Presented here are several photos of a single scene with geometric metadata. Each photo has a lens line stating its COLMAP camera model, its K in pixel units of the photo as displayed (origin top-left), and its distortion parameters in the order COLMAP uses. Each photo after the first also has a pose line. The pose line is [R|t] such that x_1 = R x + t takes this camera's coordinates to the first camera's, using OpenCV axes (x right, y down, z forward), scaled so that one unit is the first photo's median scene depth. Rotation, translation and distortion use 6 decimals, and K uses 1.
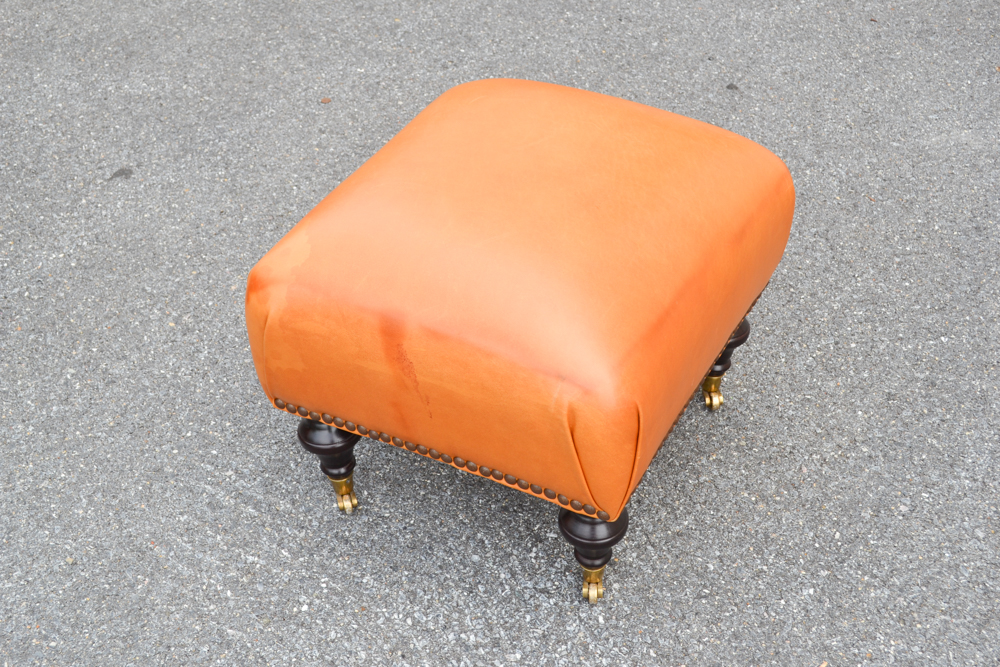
lens RADIAL K [[1479.6, 0, 504.8], [0, 1479.6, 331.6], [0, 0, 1]] dist [-0.015446, 0.000000]
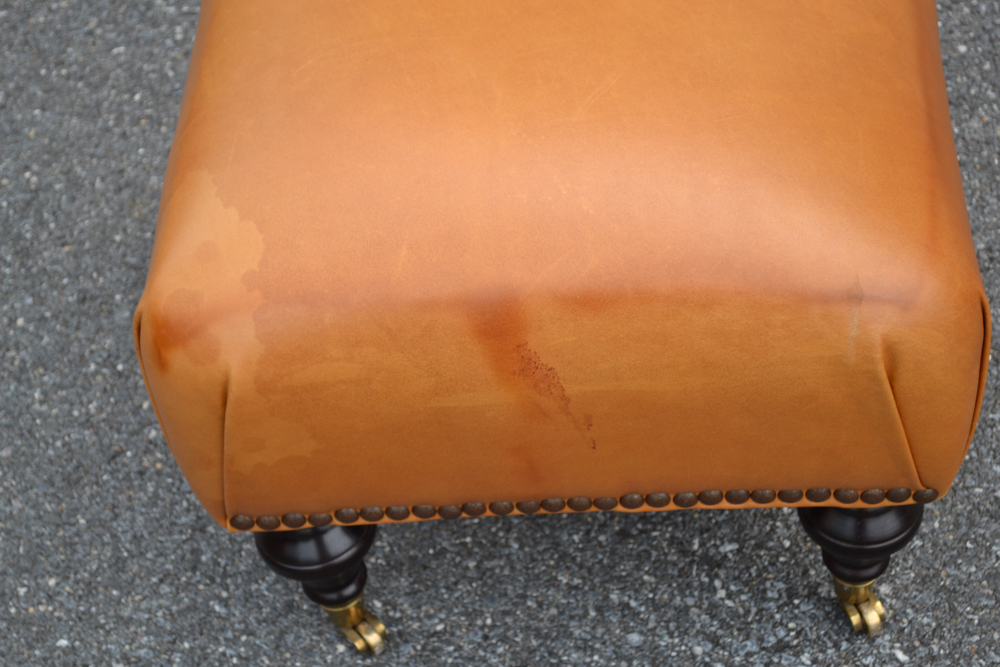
lens RADIAL K [[2289.7, 0, 495.5], [0, 2289.7, 335.2], [0, 0, 1]] dist [0.048965, 0.000000]
pose [[0.896916, -0.360074, 0.256687, -0.245335], [0.326669, 0.930765, 0.164207, -0.111962], [-0.298042, -0.063428, 0.952443, 0.195205]]
